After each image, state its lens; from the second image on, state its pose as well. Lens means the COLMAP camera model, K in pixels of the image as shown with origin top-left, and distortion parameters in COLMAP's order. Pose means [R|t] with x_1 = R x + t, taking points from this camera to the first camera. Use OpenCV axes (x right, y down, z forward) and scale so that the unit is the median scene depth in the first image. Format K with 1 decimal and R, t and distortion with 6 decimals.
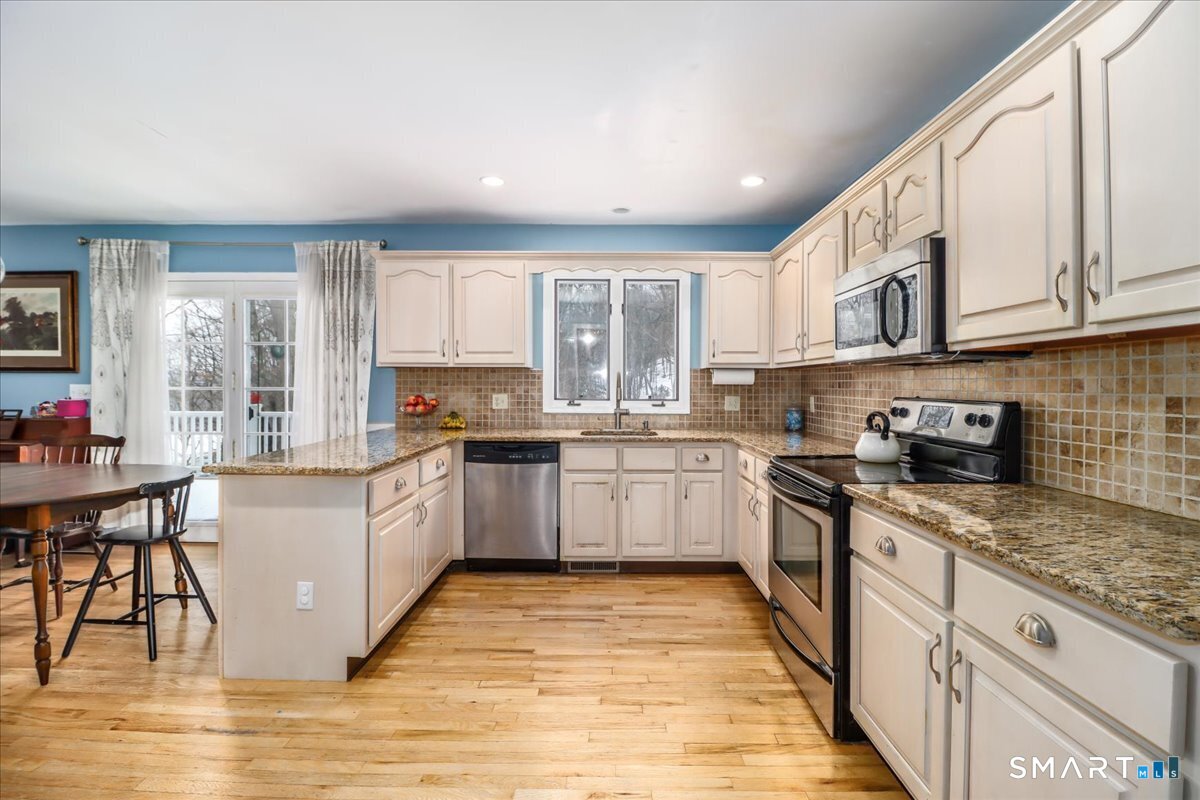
lens RADIAL K [[556.4, 0, 603.4], [0, 556.4, 391.3], [0, 0, 1]] dist [-0.004959, -0.008659]
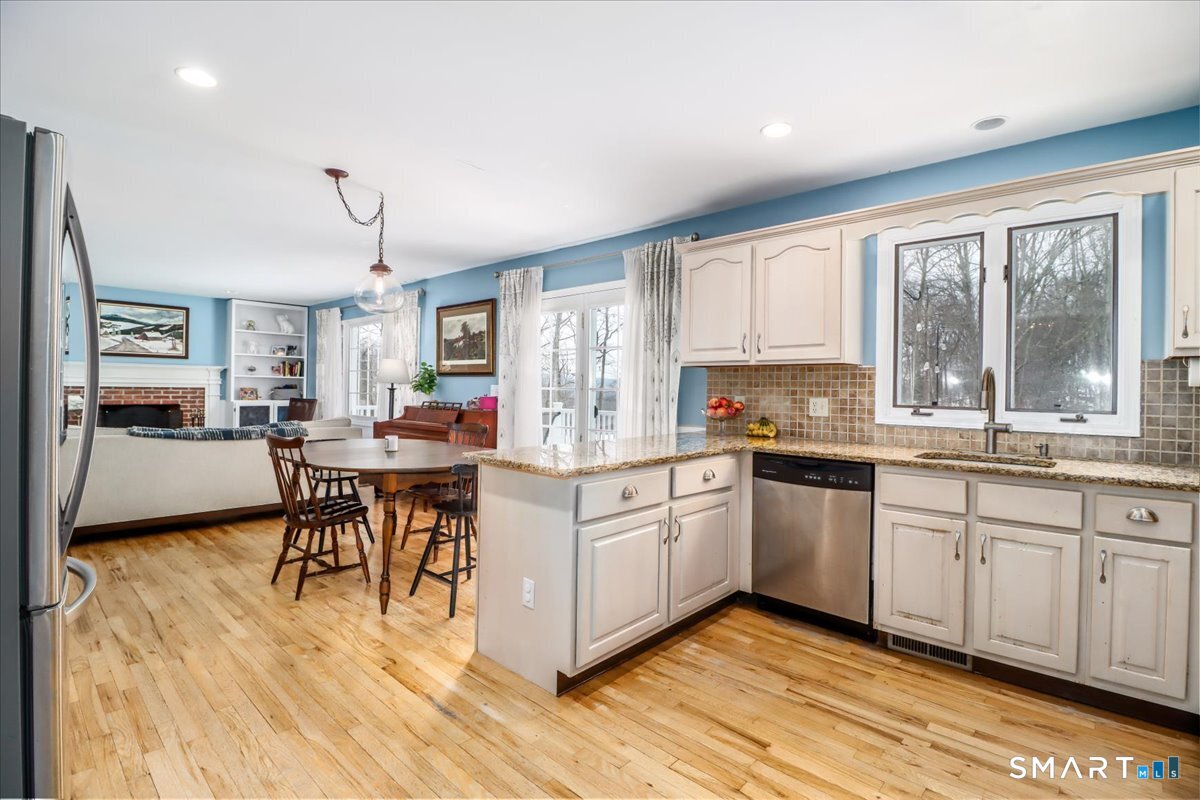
lens RADIAL K [[556.4, 0, 603.2], [0, 556.4, 390.6], [0, 0, 1]] dist [-0.004959, -0.008659]
pose [[0.745228, 0.008582, -0.666755, 0.129321], [-0.020122, 0.999751, -0.009622, 0.009204], [0.666506, 0.020587, 0.745215, 0.206444]]
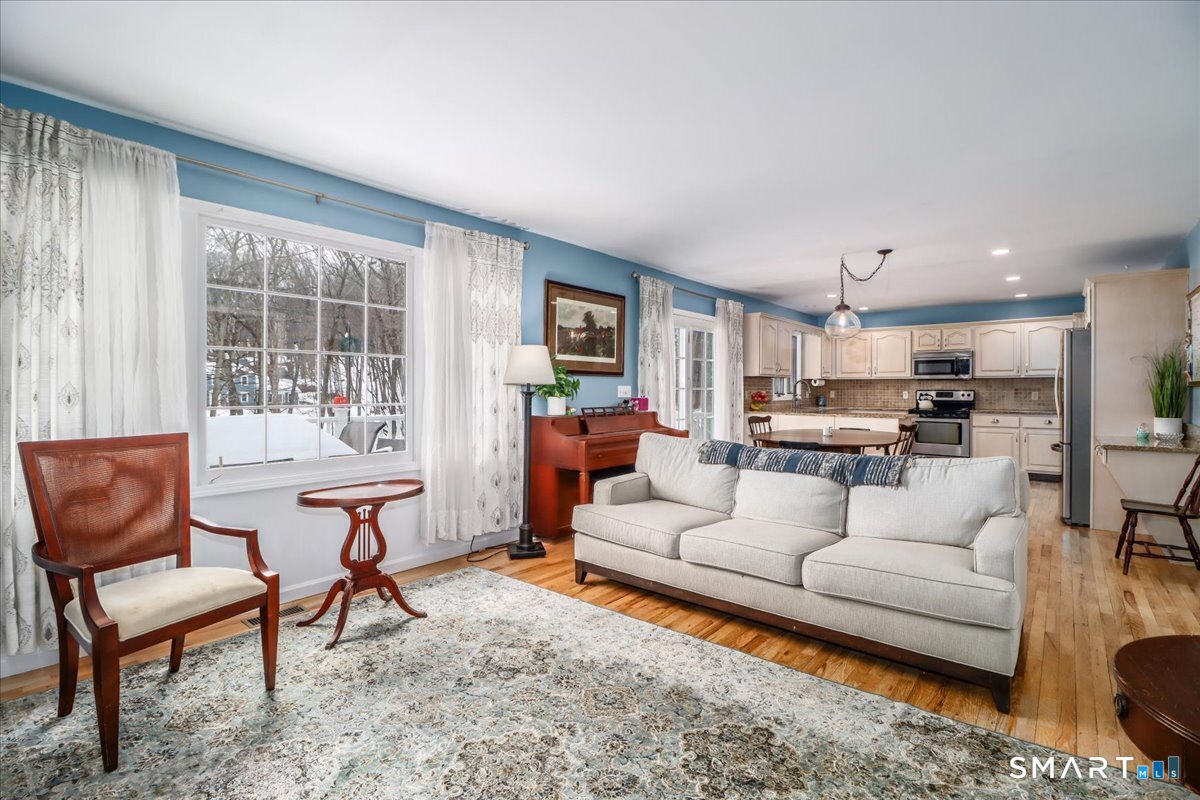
lens RADIAL K [[556.4, 0, 599.9], [0, 556.4, 390.4], [0, 0, 1]] dist [-0.004959, -0.008659]
pose [[0.638029, -0.005894, 0.769990, -2.168117], [0.008461, 0.999964, 0.000643, -0.003223], [-0.769966, 0.006105, 0.638056, 0.245479]]
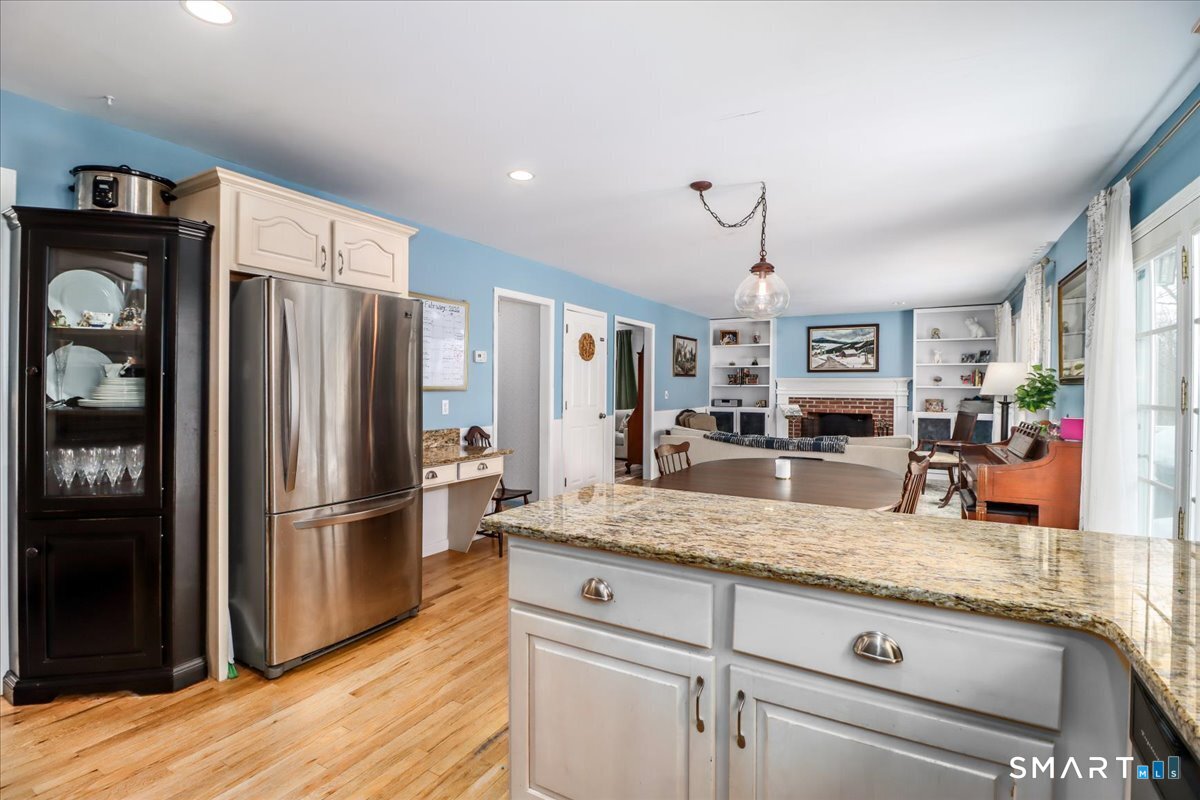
lens RADIAL K [[556.4, 0, 603.9], [0, 556.4, 390.5], [0, 0, 1]] dist [-0.004959, -0.008659]
pose [[-0.490129, -0.003745, -0.871642, 0.058206], [-0.020291, 0.999769, 0.007114, -0.017148], [0.871413, 0.021174, -0.490092, 0.847201]]
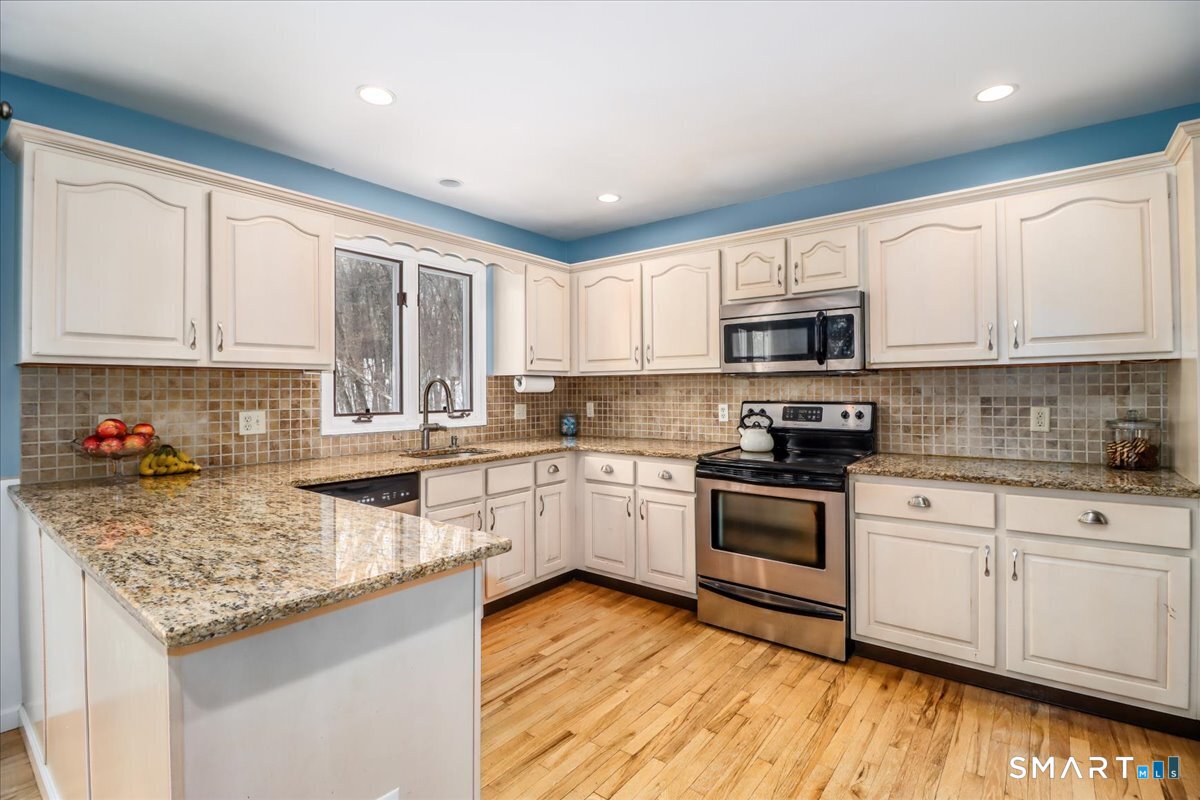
lens RADIAL K [[556.4, 0, 604.7], [0, 556.4, 391.2], [0, 0, 1]] dist [-0.004959, -0.008659]
pose [[0.610031, -0.008729, 0.792329, -0.482208], [0.016921, 0.999855, -0.002013, -0.010321], [-0.792197, 0.014635, 0.610090, 0.317959]]
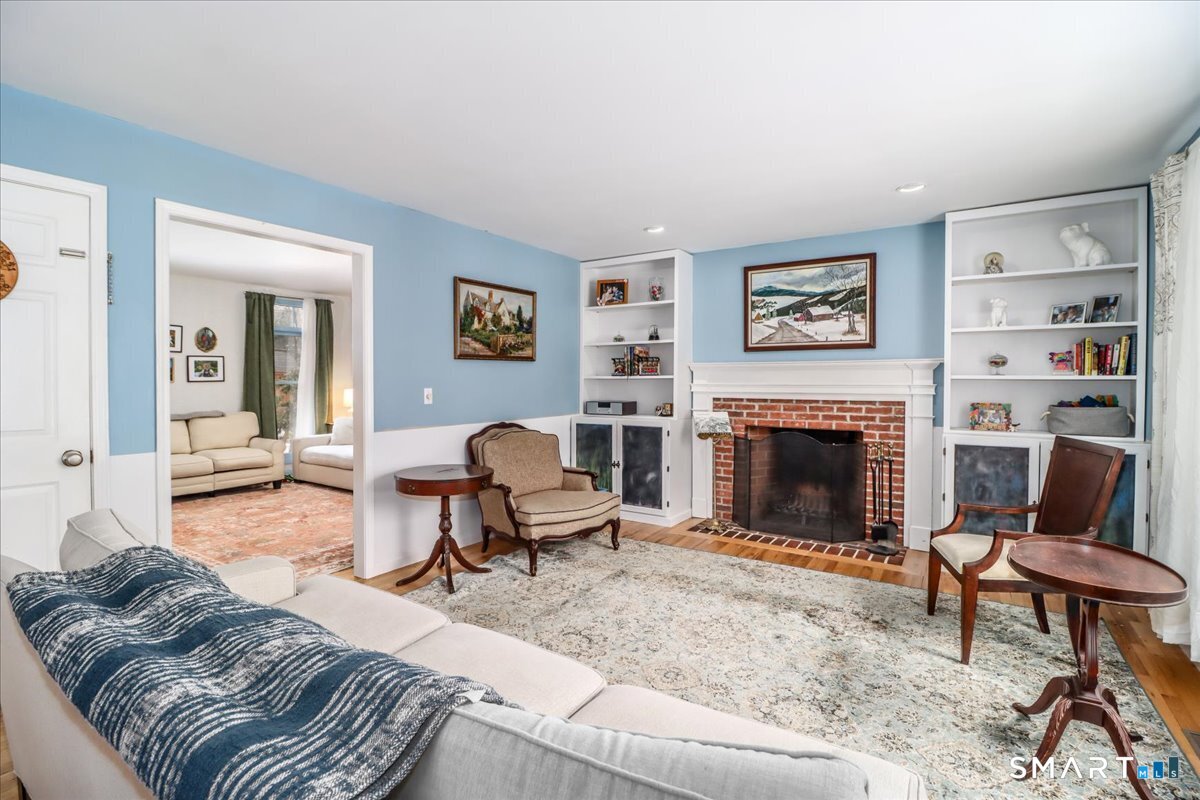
lens RADIAL K [[556.4, 0, 605.7], [0, 556.4, 389.8], [0, 0, 1]] dist [-0.004959, -0.008659]
pose [[-0.535311, 0.006006, -0.844634, -1.175722], [-0.015388, 0.999739, 0.016862, -0.024722], [0.844515, 0.022023, -0.535079, 0.856877]]
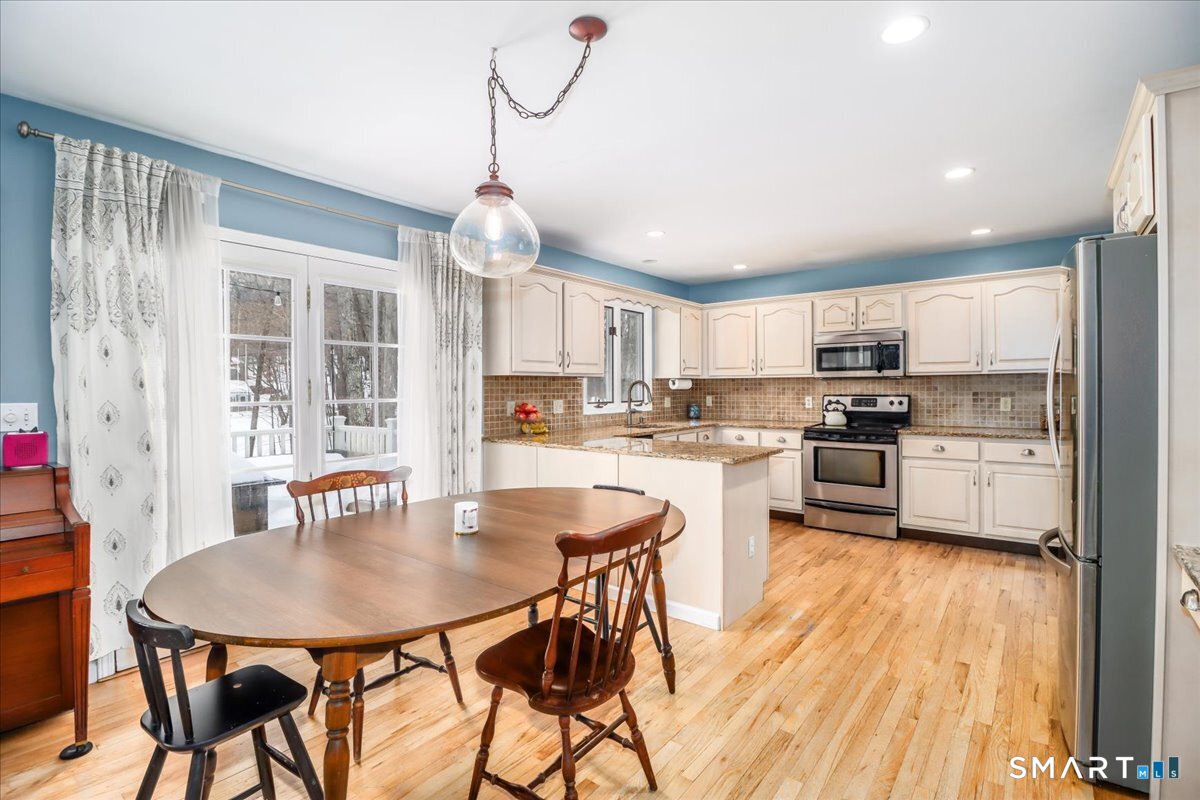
lens RADIAL K [[556.4, 0, 603.1], [0, 556.4, 392.8], [0, 0, 1]] dist [-0.004959, -0.008659]
pose [[0.611295, -0.016300, 0.791235, -1.105981], [0.017457, 0.999822, 0.007110, -0.017540], [-0.791210, 0.009466, 0.611471, 0.265741]]
